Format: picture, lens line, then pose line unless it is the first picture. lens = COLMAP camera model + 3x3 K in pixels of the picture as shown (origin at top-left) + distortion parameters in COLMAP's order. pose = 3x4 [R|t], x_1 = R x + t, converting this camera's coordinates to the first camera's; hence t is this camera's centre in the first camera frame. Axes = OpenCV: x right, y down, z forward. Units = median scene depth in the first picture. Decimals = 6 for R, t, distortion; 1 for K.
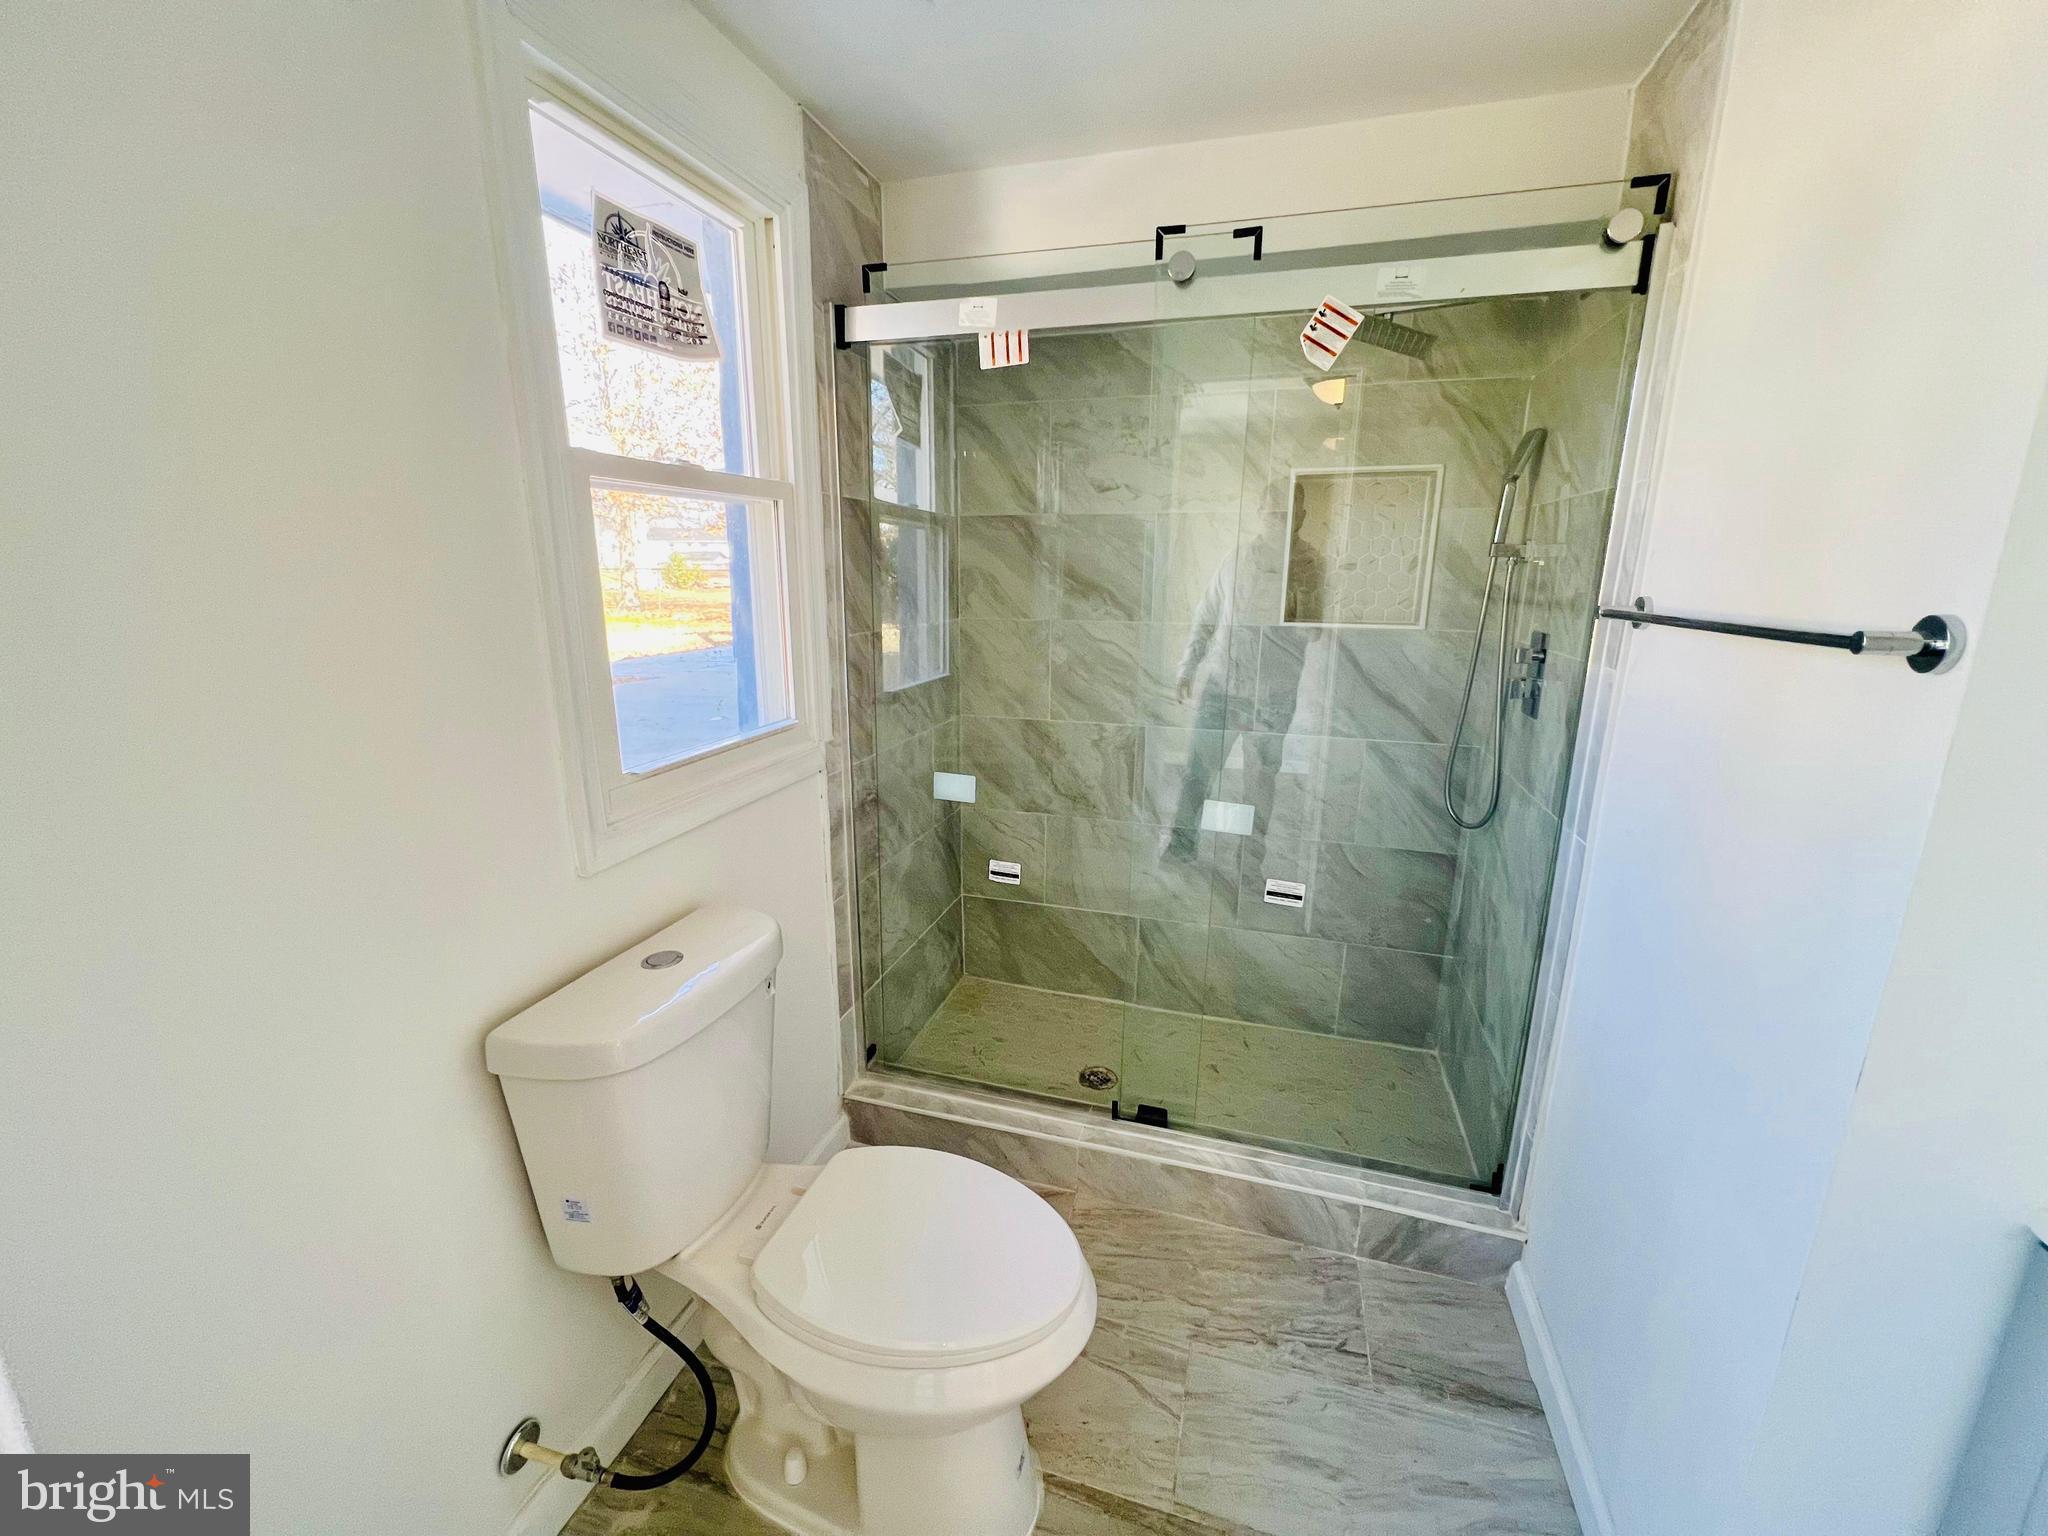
lens RADIAL K [[821.3, 0, 1020.7], [0, 821.3, 766.8], [0, 0, 1]] dist [-0.002832, 0.000467]
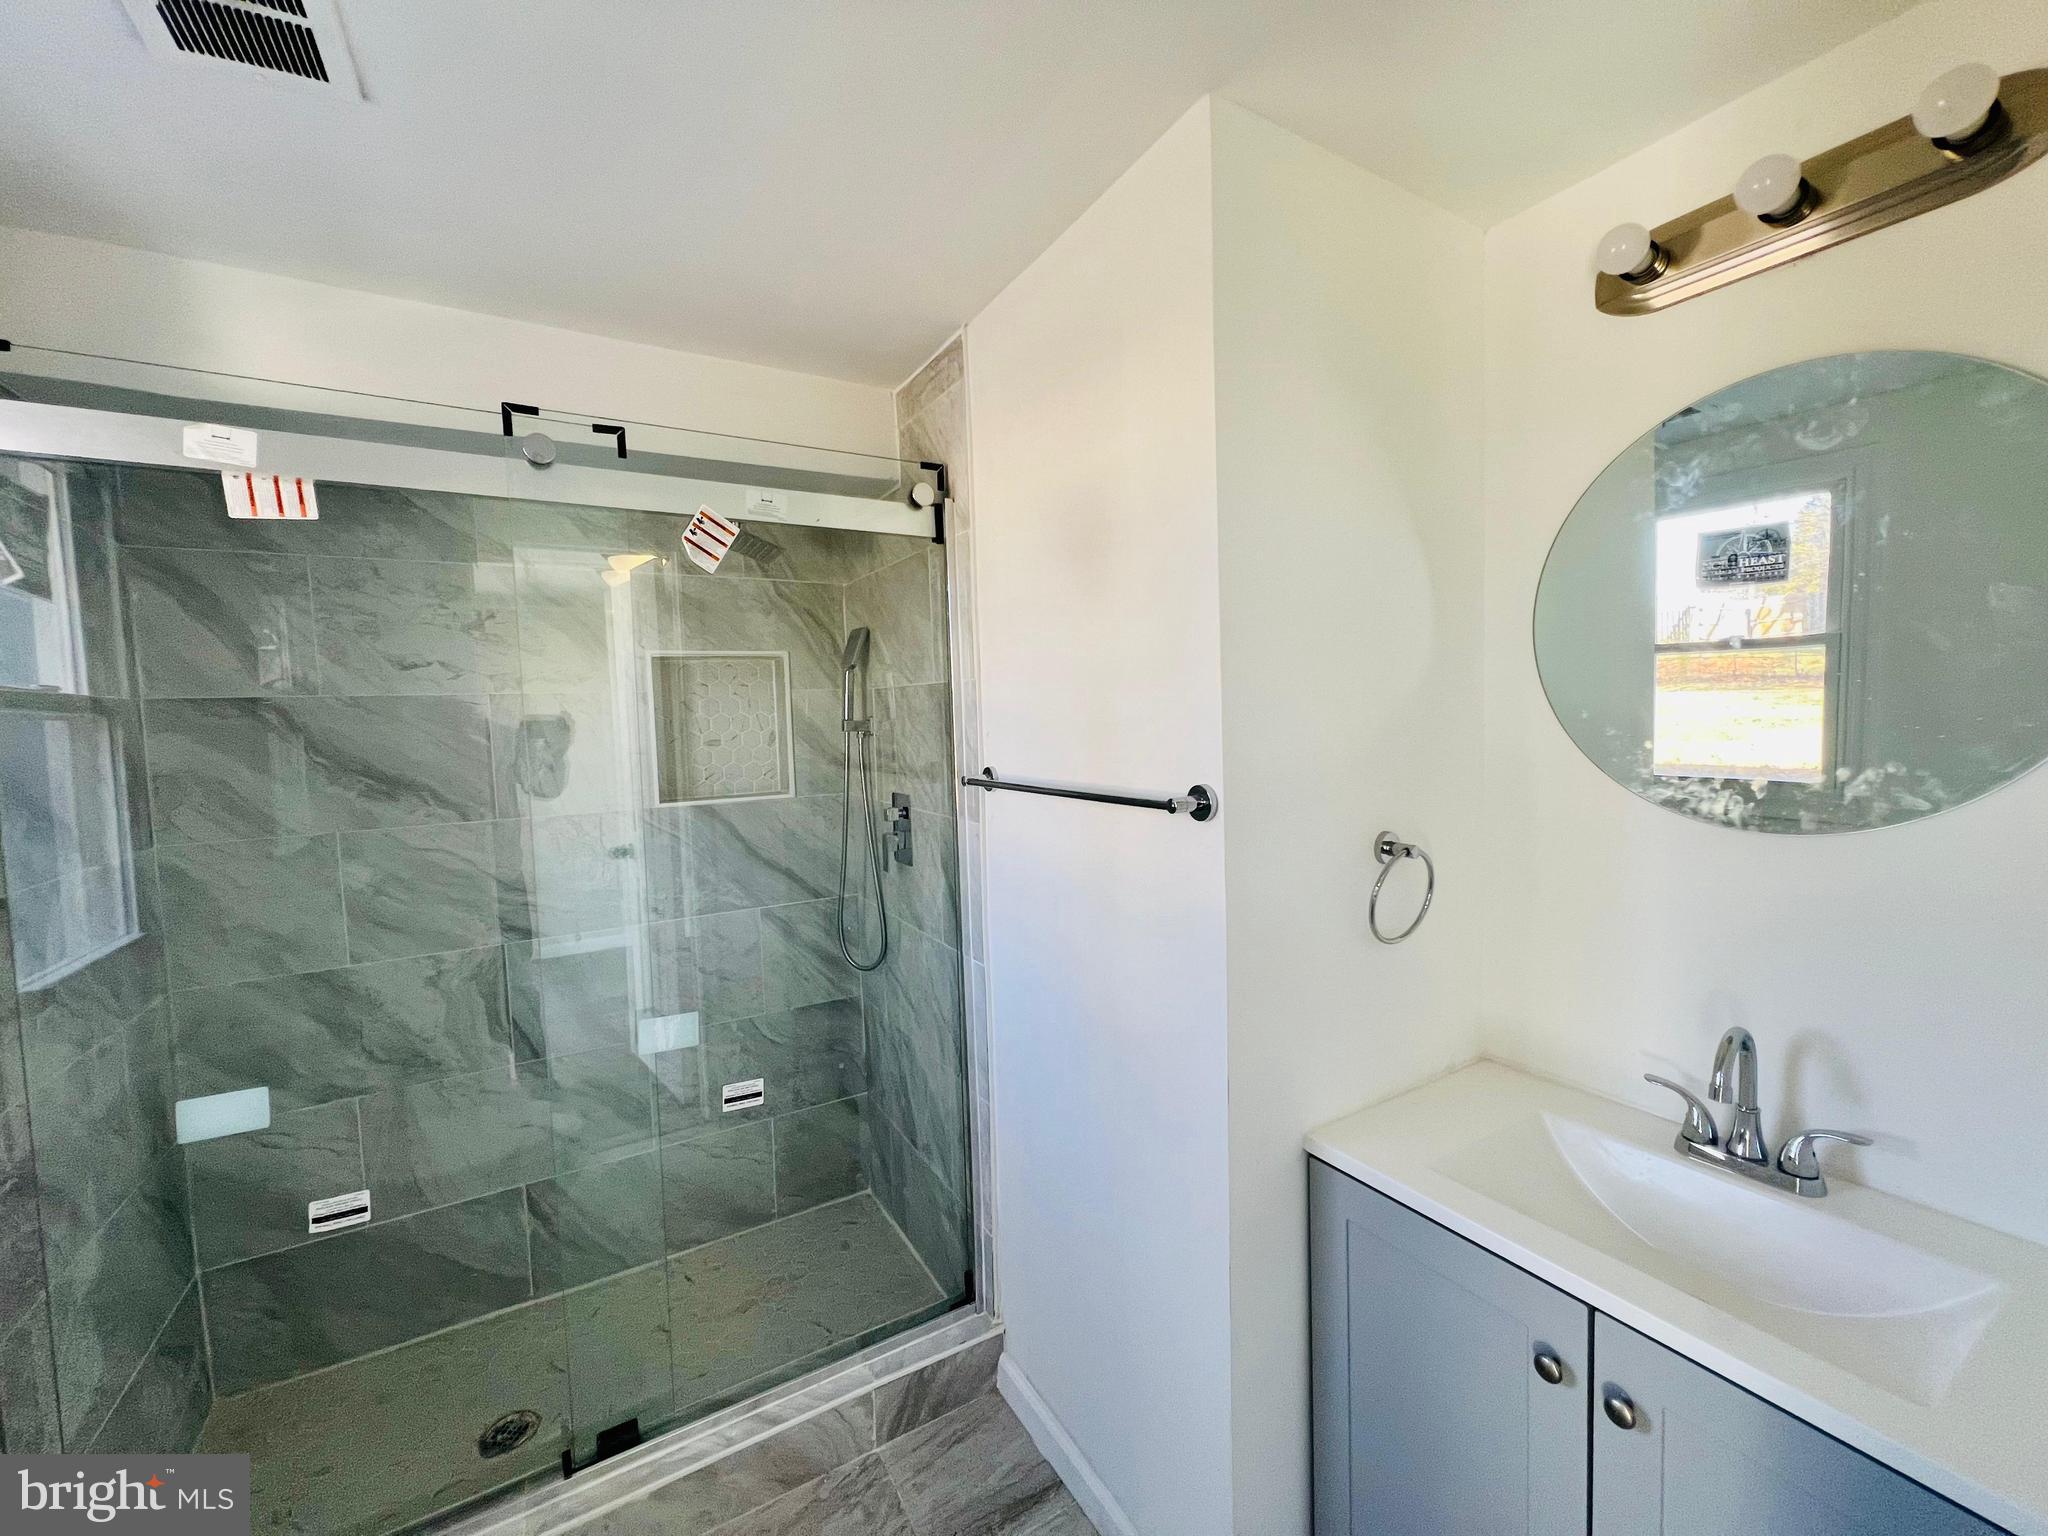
lens RADIAL K [[821.3, 0, 1020.7], [0, 821.3, 766.8], [0, 0, 1]] dist [-0.002832, 0.000467]
pose [[0.676530, -0.075742, 0.732509, -0.103258], [0.204730, 0.974829, -0.088287, -0.053988], [-0.707384, 0.209696, 0.675008, 0.056387]]
